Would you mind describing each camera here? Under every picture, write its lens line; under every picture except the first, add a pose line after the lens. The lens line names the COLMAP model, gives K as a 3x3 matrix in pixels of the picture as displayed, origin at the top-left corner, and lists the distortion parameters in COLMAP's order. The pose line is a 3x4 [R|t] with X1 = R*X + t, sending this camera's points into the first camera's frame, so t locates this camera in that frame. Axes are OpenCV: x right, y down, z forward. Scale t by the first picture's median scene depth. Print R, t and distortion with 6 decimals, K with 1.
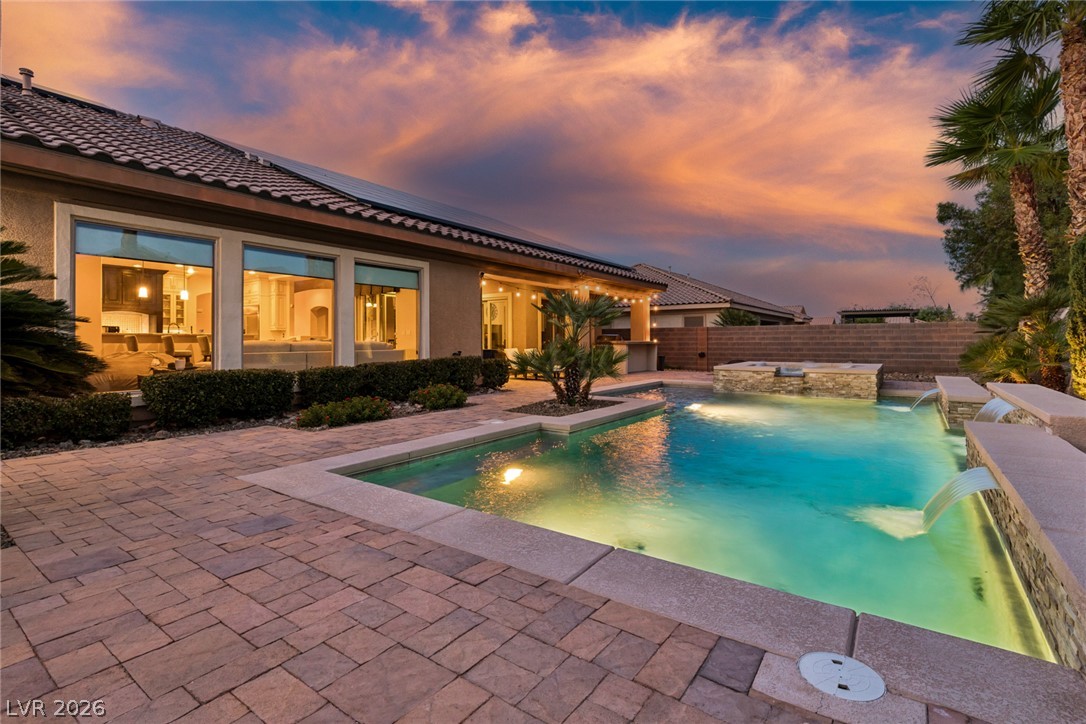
lens RADIAL K [[491.4, 0, 543.1], [0, 491.4, 342.6], [0, 0, 1]] dist [0.003746, -0.000040]
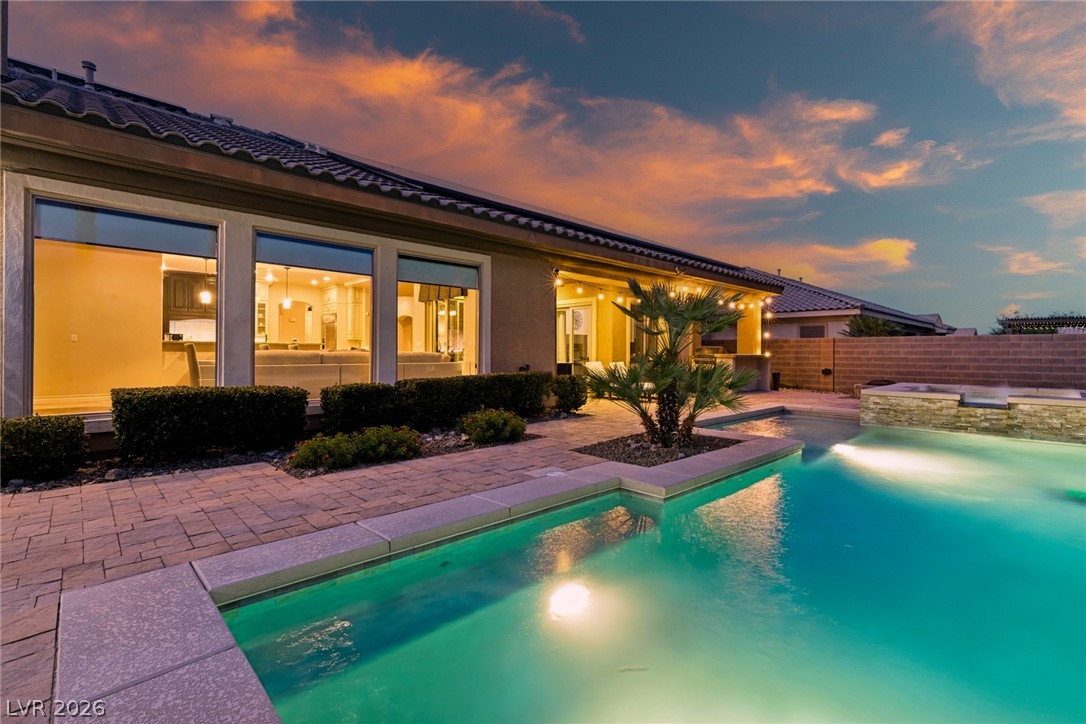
lens RADIAL K [[485.4, 0, 546.6], [0, 485.4, 383.5], [0, 0, 1]] dist [0.000133, -0.000768]
pose [[0.984186, 0.021150, -0.175873, 0.006288], [-0.010199, 0.997965, 0.062937, -0.003640], [0.176846, -0.060148, 0.982399, 0.221050]]
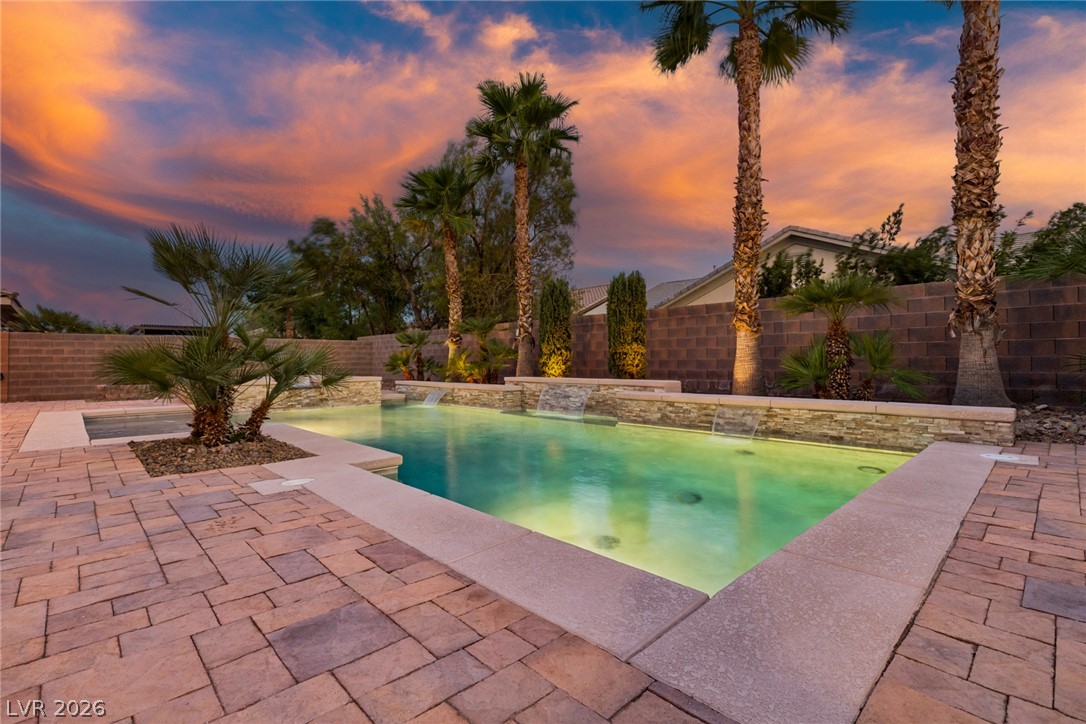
lens RADIAL K [[499.0, 0, 543.0], [0, 499.0, 362.0], [0, 0, 1]] dist [0.003337, 0.000067]
pose [[0.181607, 0.001833, 0.983370, -0.350266], [0.008177, 0.999961, -0.003375, 0.028641], [-0.983337, 0.008654, 0.181585, 0.426627]]
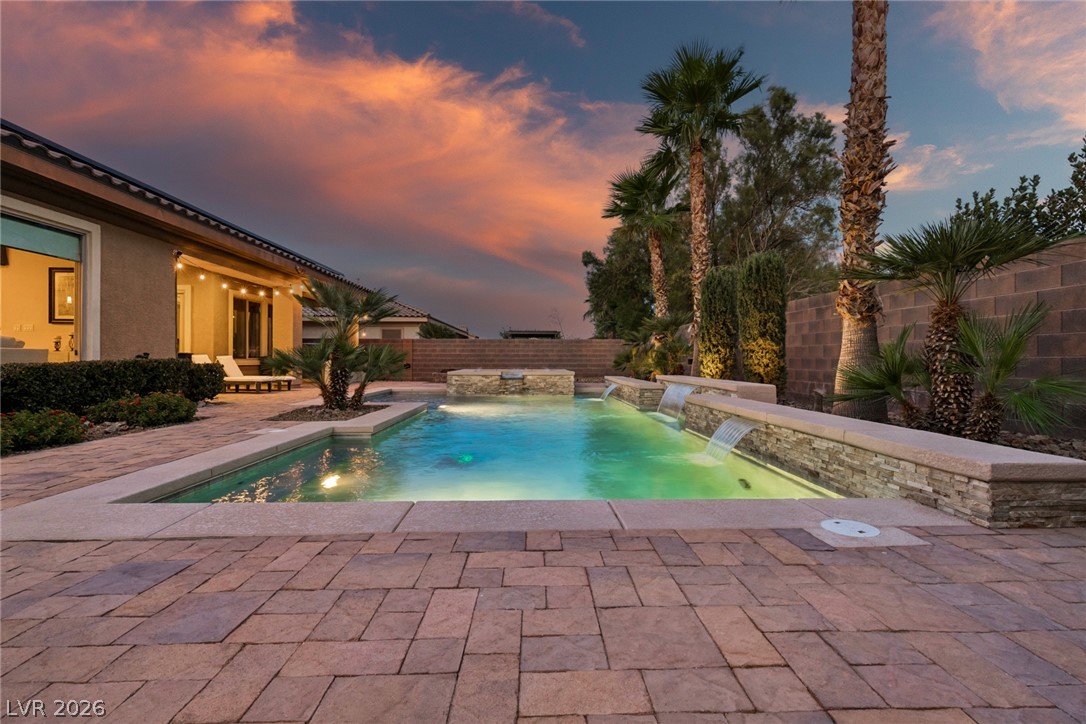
lens RADIAL K [[486.0, 0, 533.2], [0, 486.0, 364.4], [0, 0, 1]] dist [0.002396, 0.000157]
pose [[0.799790, 0.000119, 0.600280, -0.152698], [-0.004770, 0.999970, 0.006157, 0.029125], [-0.600262, -0.007788, 0.799766, 0.063773]]
